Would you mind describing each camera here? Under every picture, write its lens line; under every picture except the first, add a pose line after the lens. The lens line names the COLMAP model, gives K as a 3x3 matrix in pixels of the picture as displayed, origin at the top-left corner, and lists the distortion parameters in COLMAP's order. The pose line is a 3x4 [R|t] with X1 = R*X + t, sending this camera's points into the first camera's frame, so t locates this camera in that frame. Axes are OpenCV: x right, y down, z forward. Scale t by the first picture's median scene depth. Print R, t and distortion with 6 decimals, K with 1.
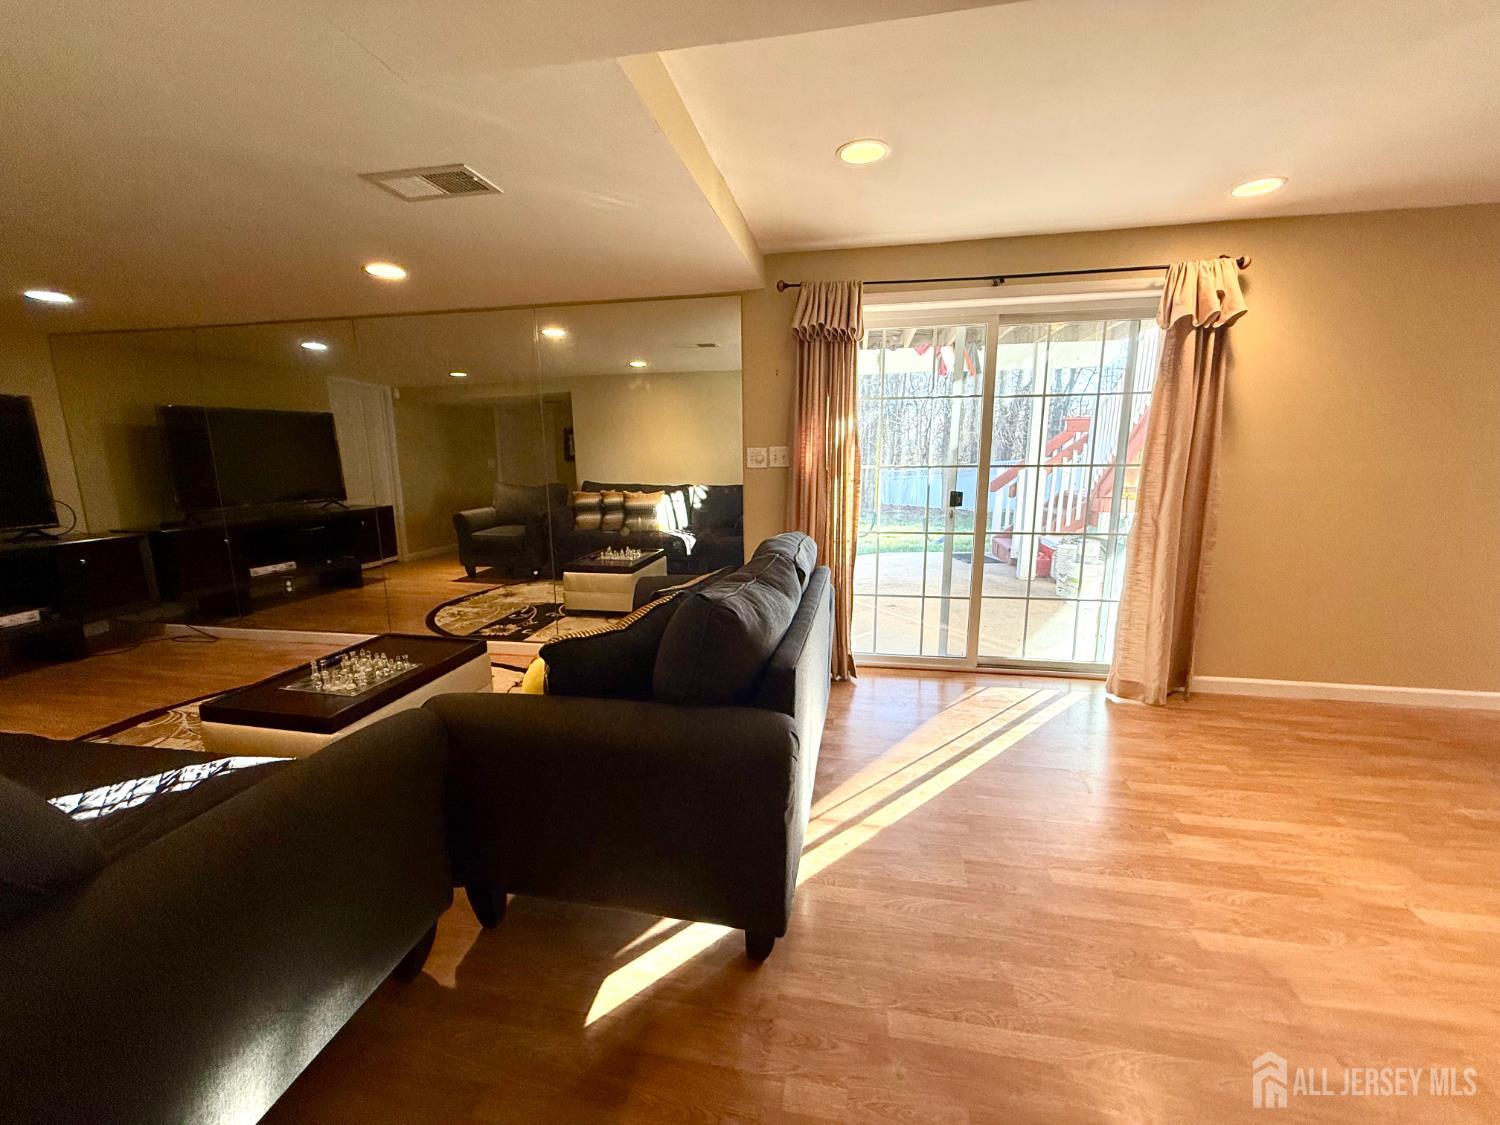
lens RADIAL K [[597.0, 0, 746.7], [0, 597.0, 562.6], [0, 0, 1]] dist [0.000136, 0.000116]
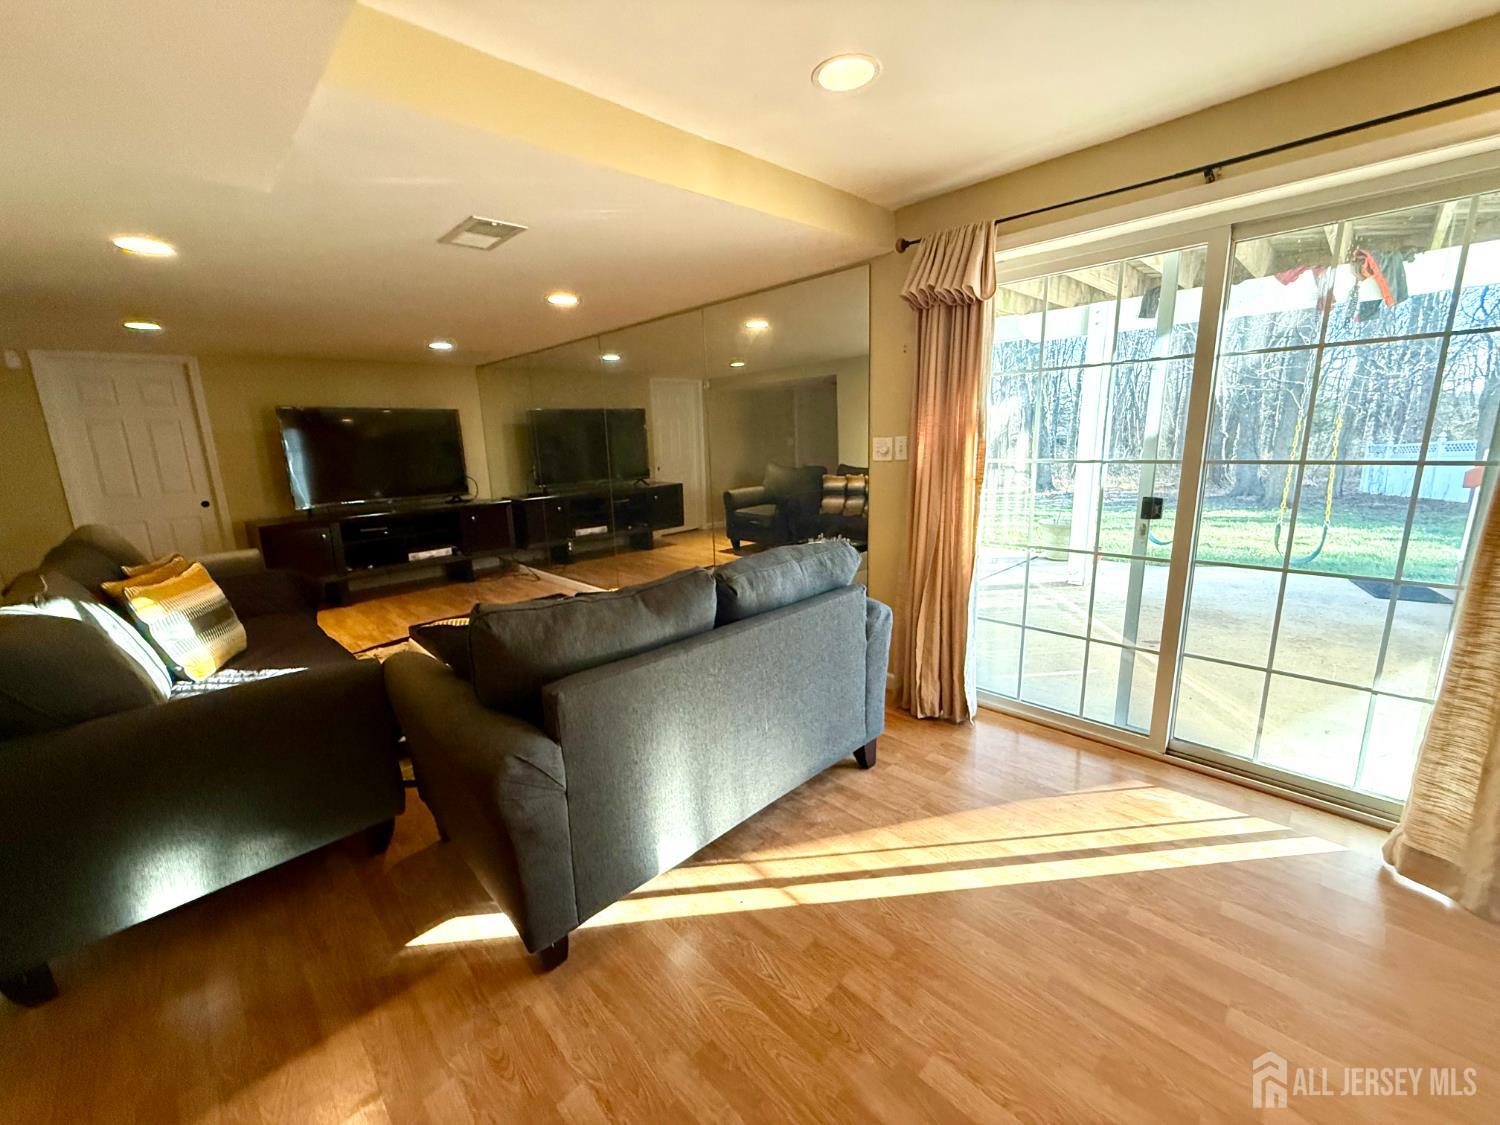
lens RADIAL K [[598.0, 0, 746.5], [0, 598.0, 560.8], [0, 0, 1]] dist [0.000518, -0.000321]
pose [[0.819603, 0.101962, -0.563786, 0.358708], [-0.080483, 0.994769, 0.062904, -0.050752], [0.567251, -0.006181, 0.823522, 0.160406]]
